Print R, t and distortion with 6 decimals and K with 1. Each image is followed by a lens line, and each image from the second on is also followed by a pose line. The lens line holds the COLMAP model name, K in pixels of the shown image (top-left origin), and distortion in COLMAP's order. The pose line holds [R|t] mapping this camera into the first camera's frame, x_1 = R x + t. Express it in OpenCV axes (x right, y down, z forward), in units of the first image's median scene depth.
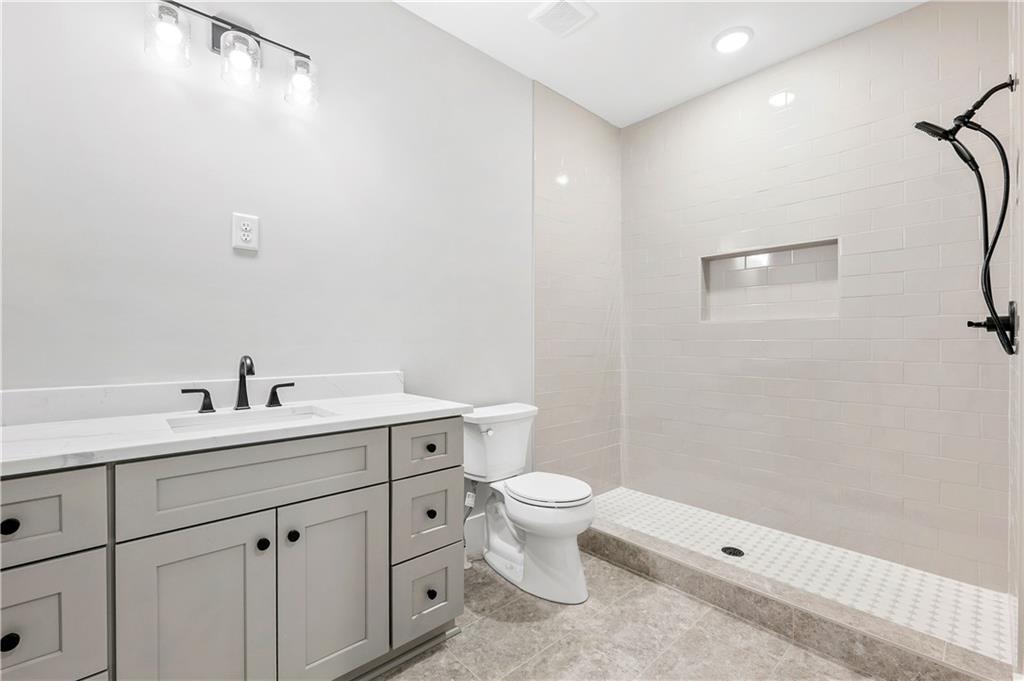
lens RADIAL K [[450.9, 0, 500.7], [0, 450.9, 348.2], [0, 0, 1]] dist [0.000806, 0.000458]
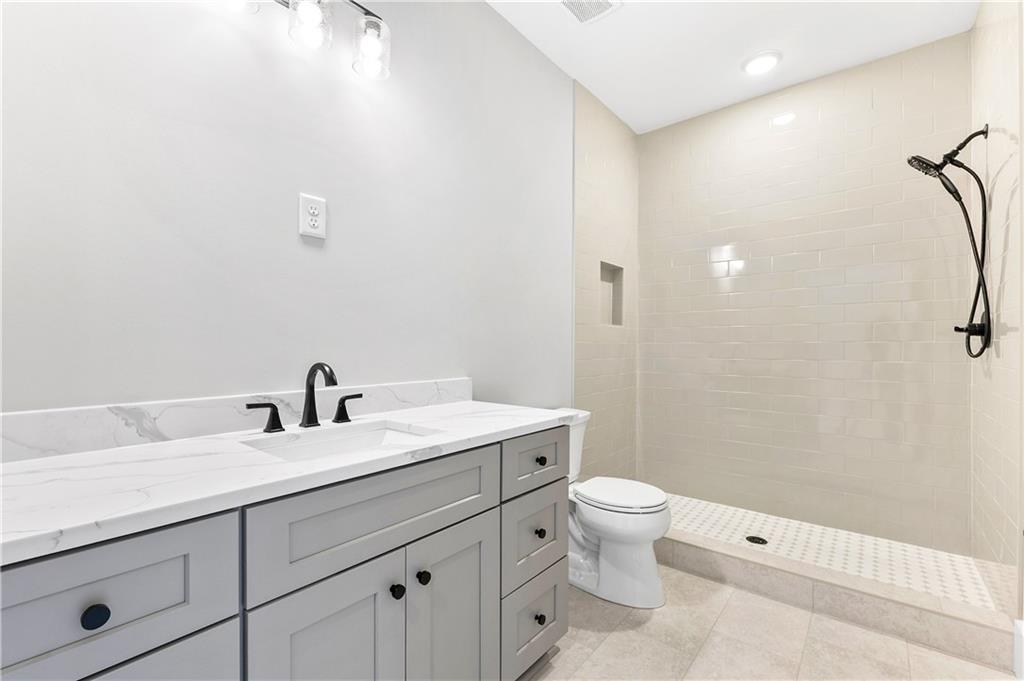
lens RADIAL K [[450.9, 0, 535.3], [0, 450.9, 344.6], [0, 0, 1]] dist [0.000806, 0.000458]
pose [[0.977221, -0.001495, 0.212218, -0.318132], [0.003373, 0.999958, -0.008490, -0.008604], [-0.212196, 0.009013, 0.977186, 0.083035]]
